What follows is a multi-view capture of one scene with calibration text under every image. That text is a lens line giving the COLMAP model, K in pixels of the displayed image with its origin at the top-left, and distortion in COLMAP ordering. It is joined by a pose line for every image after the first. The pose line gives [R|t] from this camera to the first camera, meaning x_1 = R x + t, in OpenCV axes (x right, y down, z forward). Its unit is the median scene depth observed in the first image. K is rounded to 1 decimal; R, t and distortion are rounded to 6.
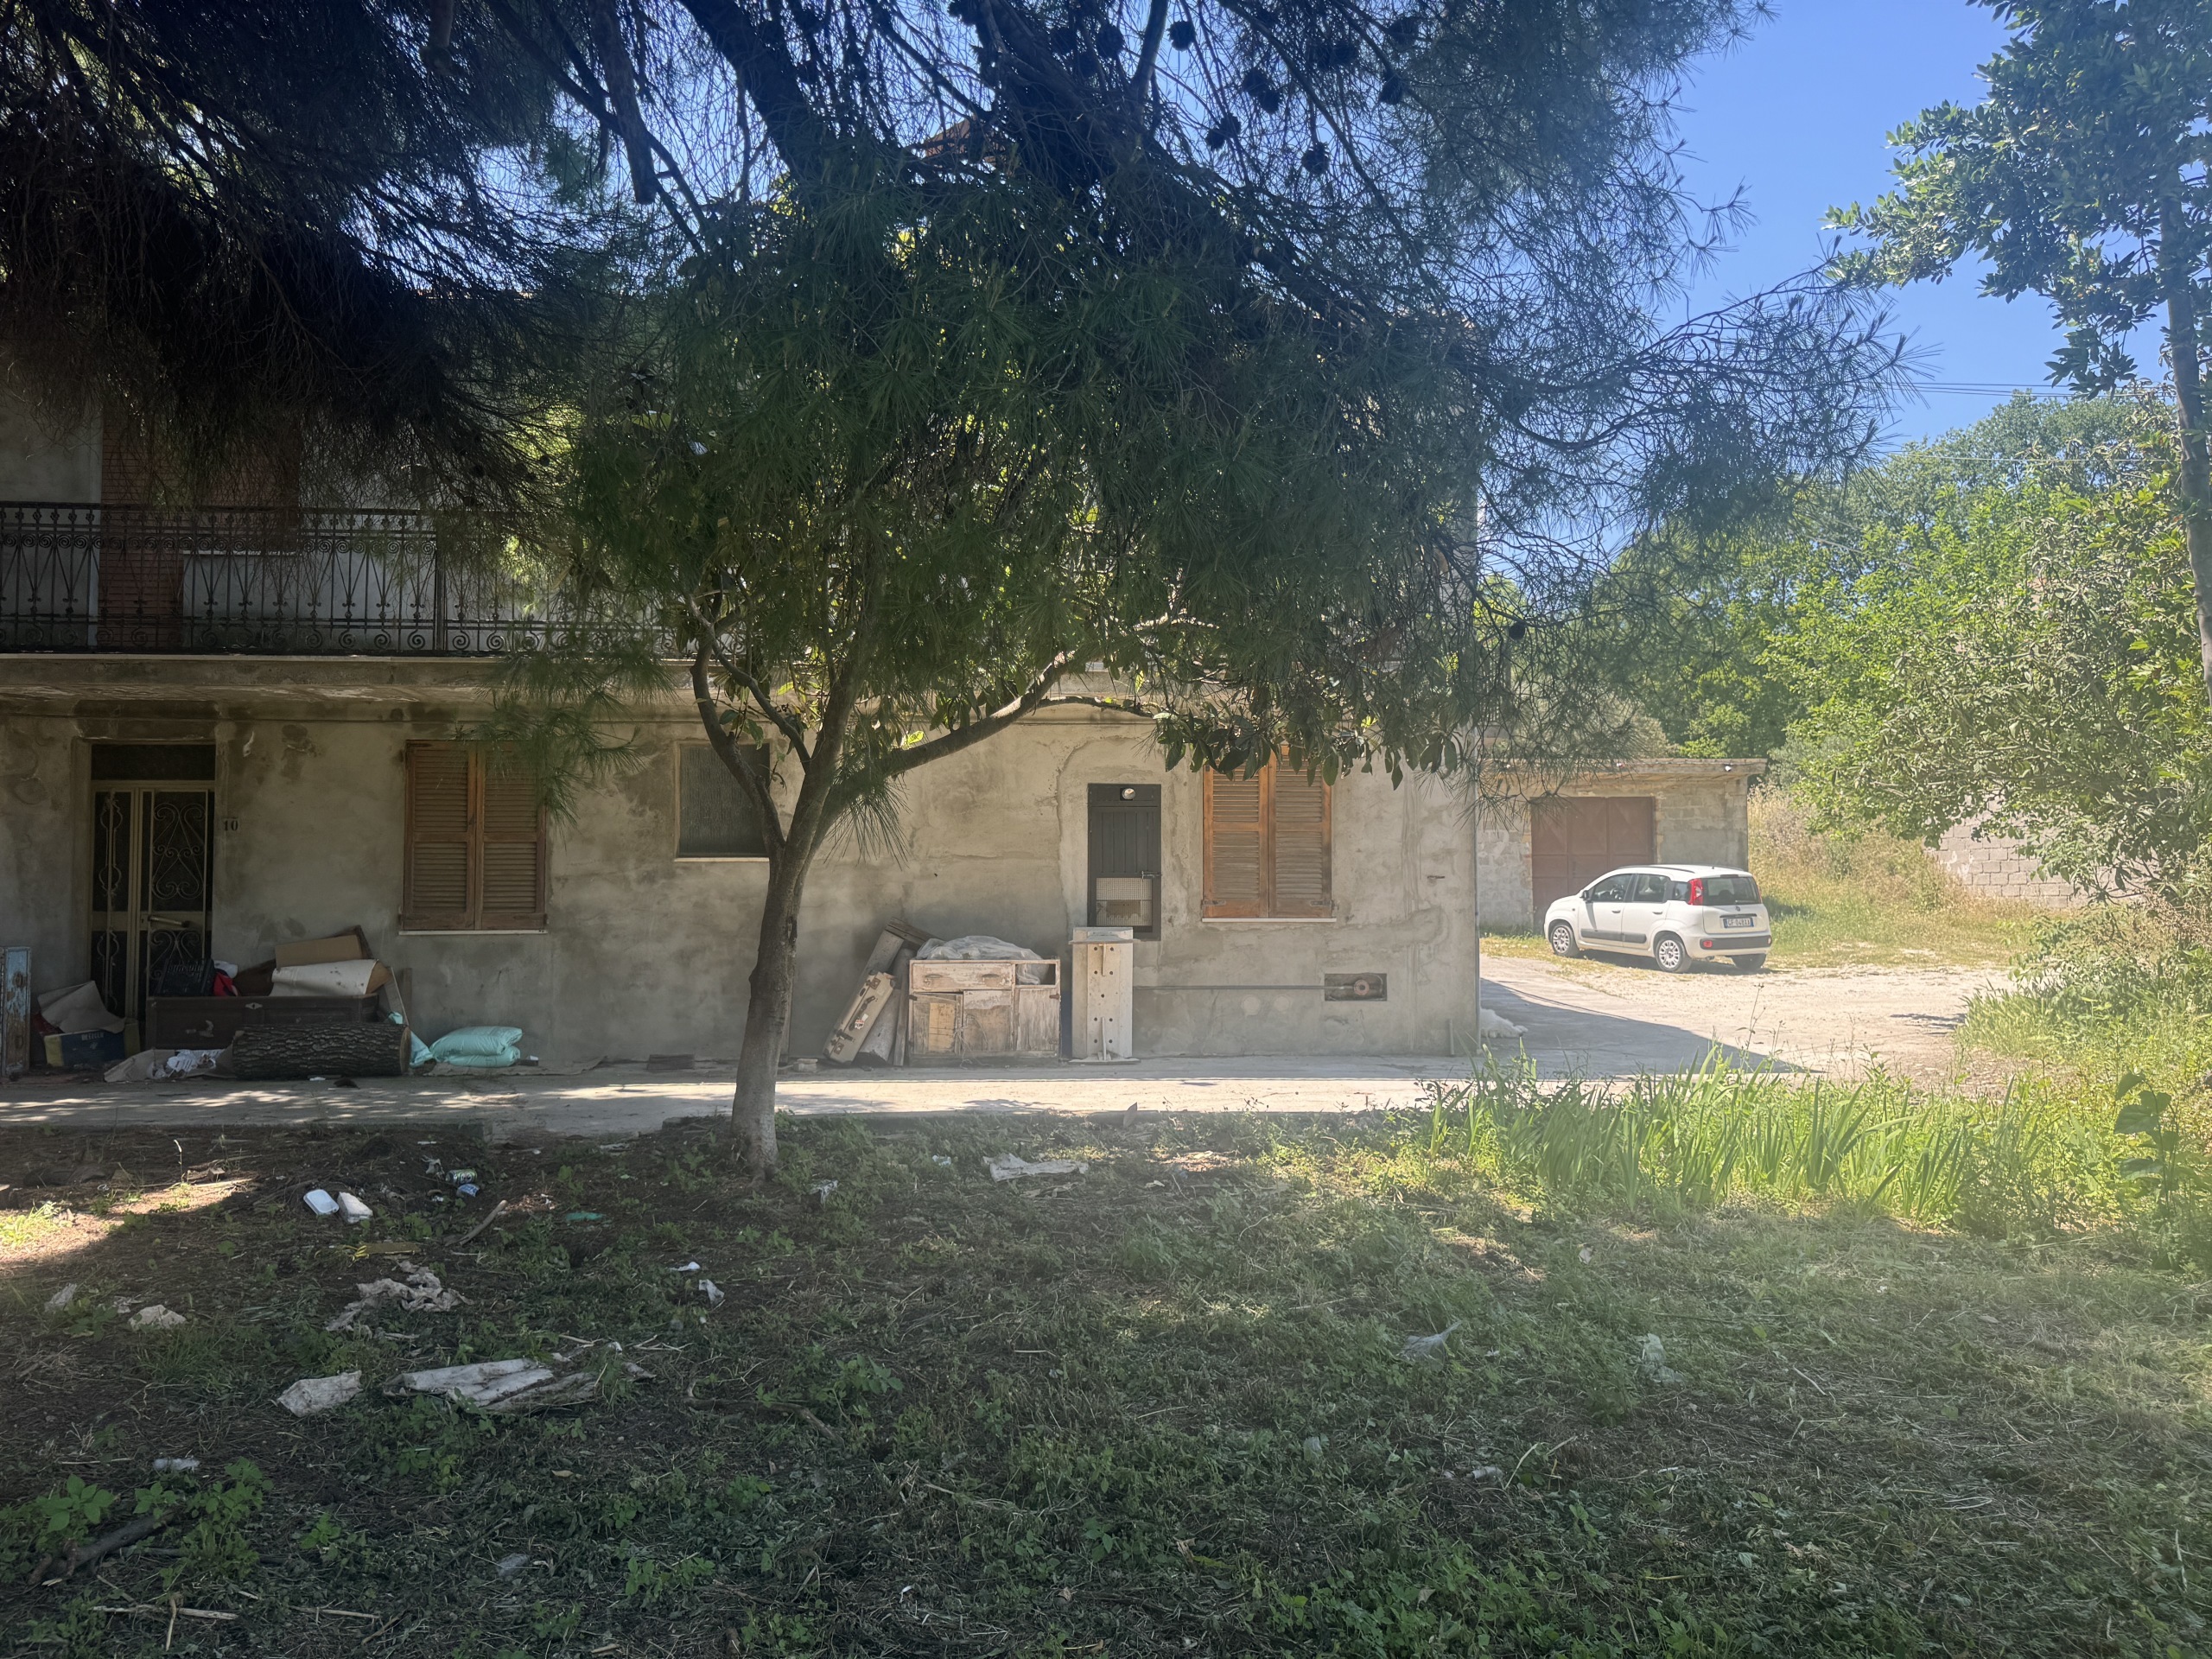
lens RADIAL K [[1544.6, 0, 1103.1], [0, 1544.6, 822.4], [0, 0, 1]] dist [0.058501, -0.000417]
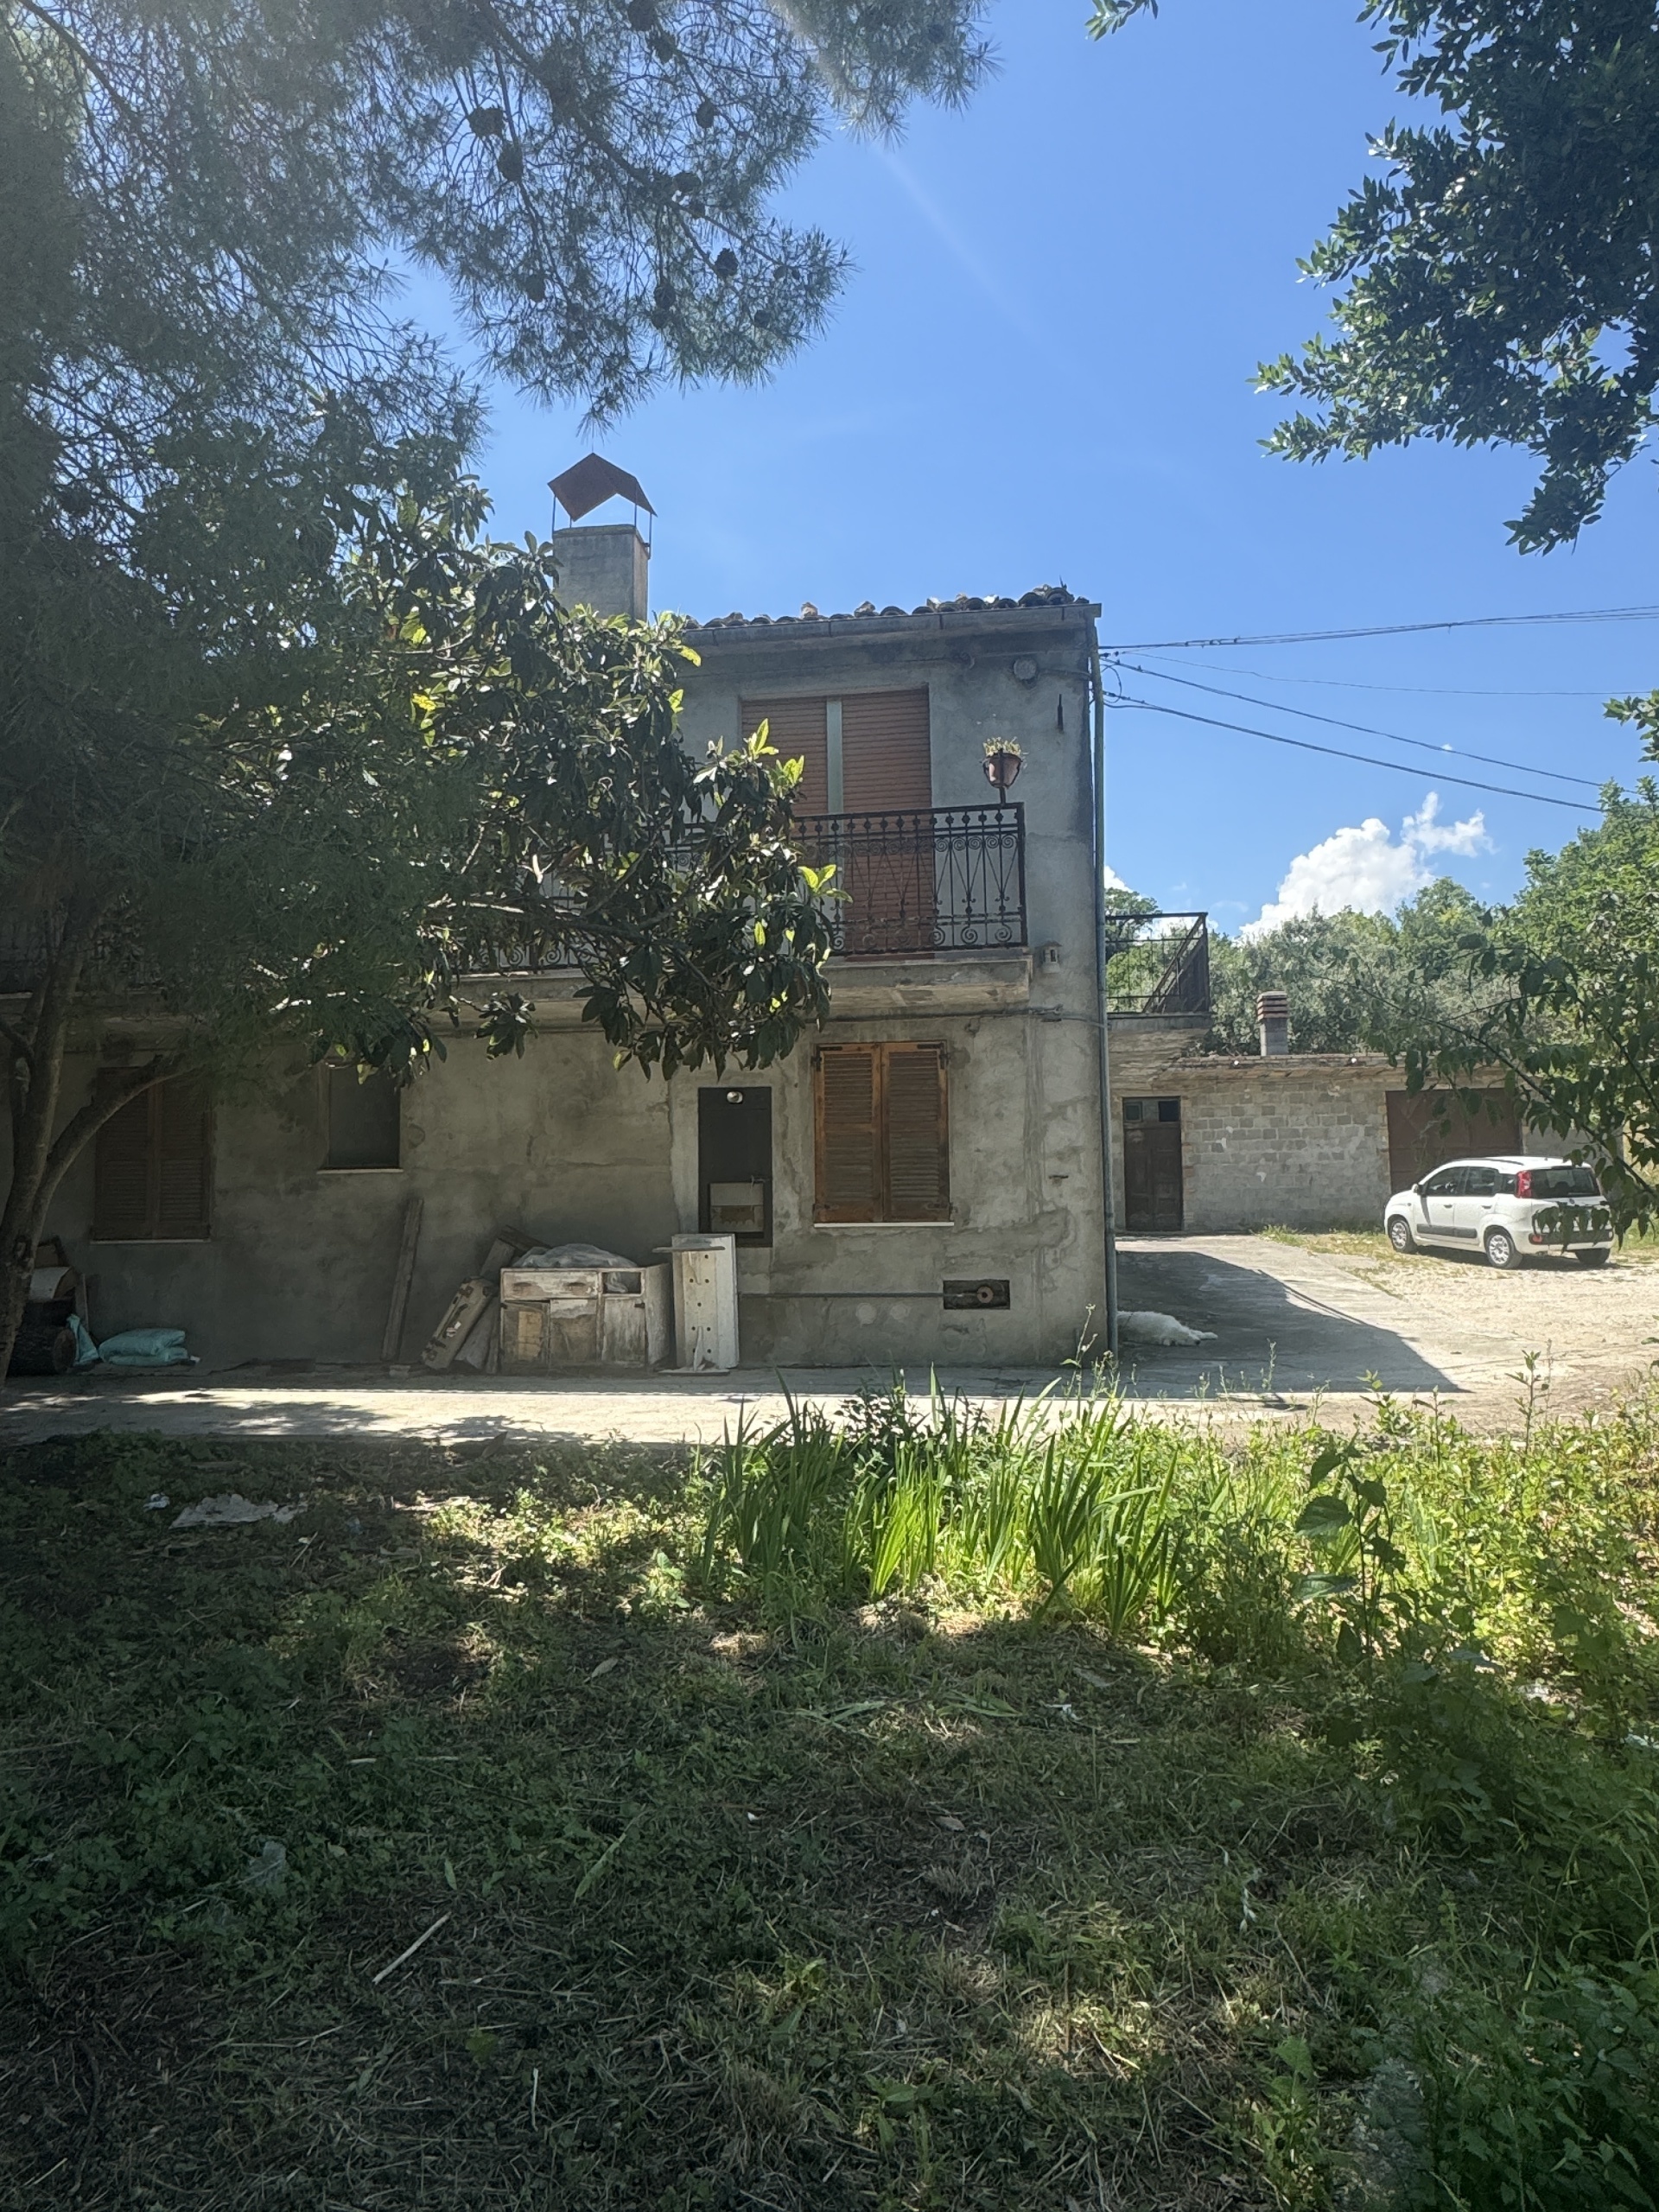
lens RADIAL K [[1362.8, 0, 830.0], [0, 1362.8, 1112.2], [0, 0, 1]] dist [-0.010490, -0.000021]
pose [[0.976969, -0.026796, -0.211691, 0.256437], [0.023923, 0.999584, -0.016122, 0.006387], [0.212035, 0.010686, 0.977204, 0.167788]]
